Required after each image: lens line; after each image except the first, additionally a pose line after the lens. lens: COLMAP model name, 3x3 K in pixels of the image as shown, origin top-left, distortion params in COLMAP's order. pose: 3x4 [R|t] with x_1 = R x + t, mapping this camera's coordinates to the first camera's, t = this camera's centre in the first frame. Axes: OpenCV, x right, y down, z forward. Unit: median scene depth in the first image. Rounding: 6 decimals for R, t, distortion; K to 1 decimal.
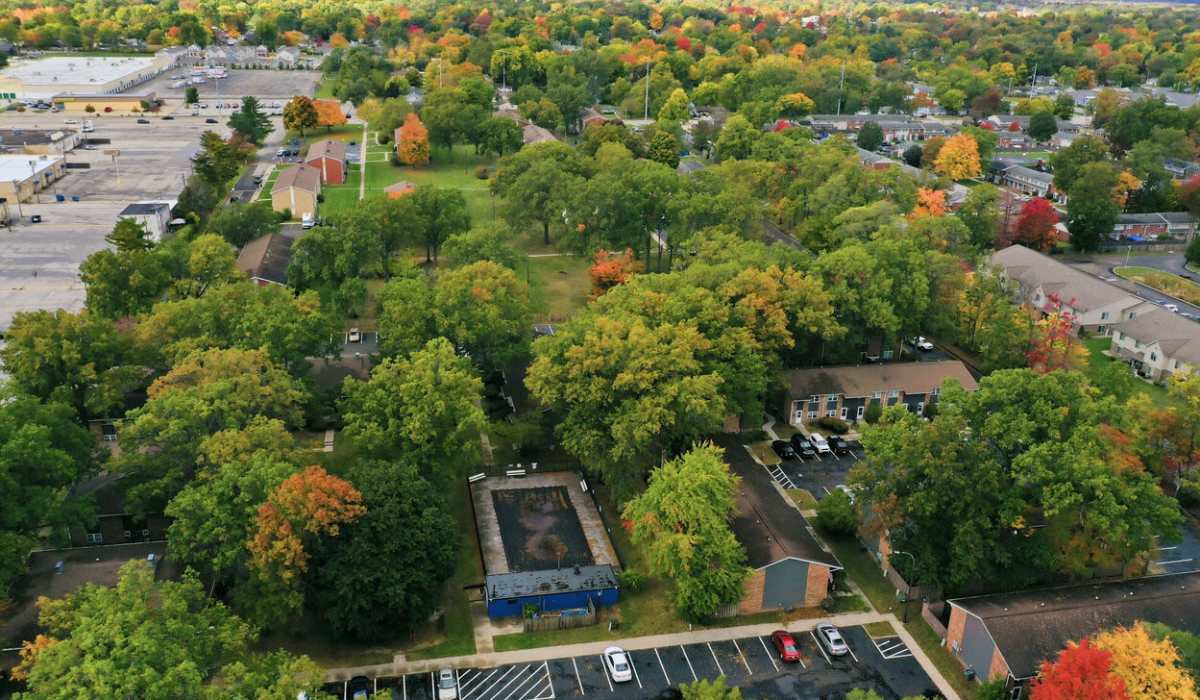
lens RADIAL K [[1048.4, 0, 600.0], [0, 1048.4, 350.0], [0, 0, 1]] dist [-0.009819, -0.002520]
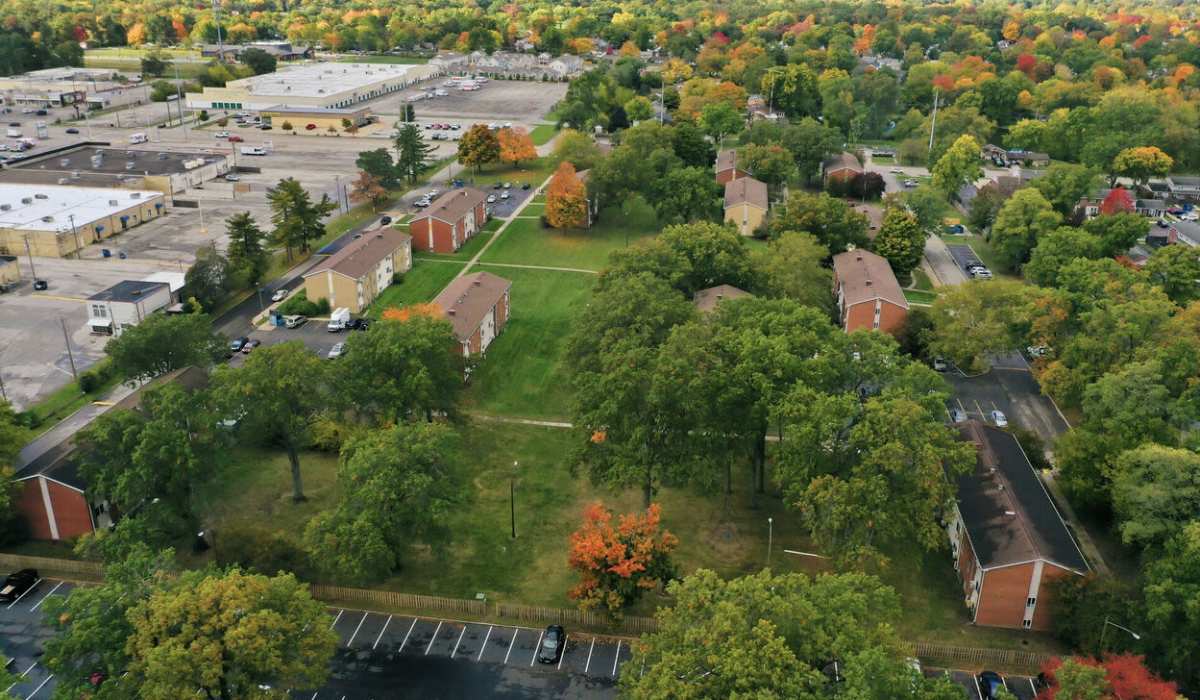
lens RADIAL K [[1048.4, 0, 600.0], [0, 1048.4, 350.0], [0, 0, 1]] dist [-0.009819, -0.002520]
pose [[0.945471, 0.105890, -0.308012, 0.065618], [-0.106484, 0.994202, 0.014932, -0.076071], [0.307808, 0.018681, 0.951265, 0.211974]]
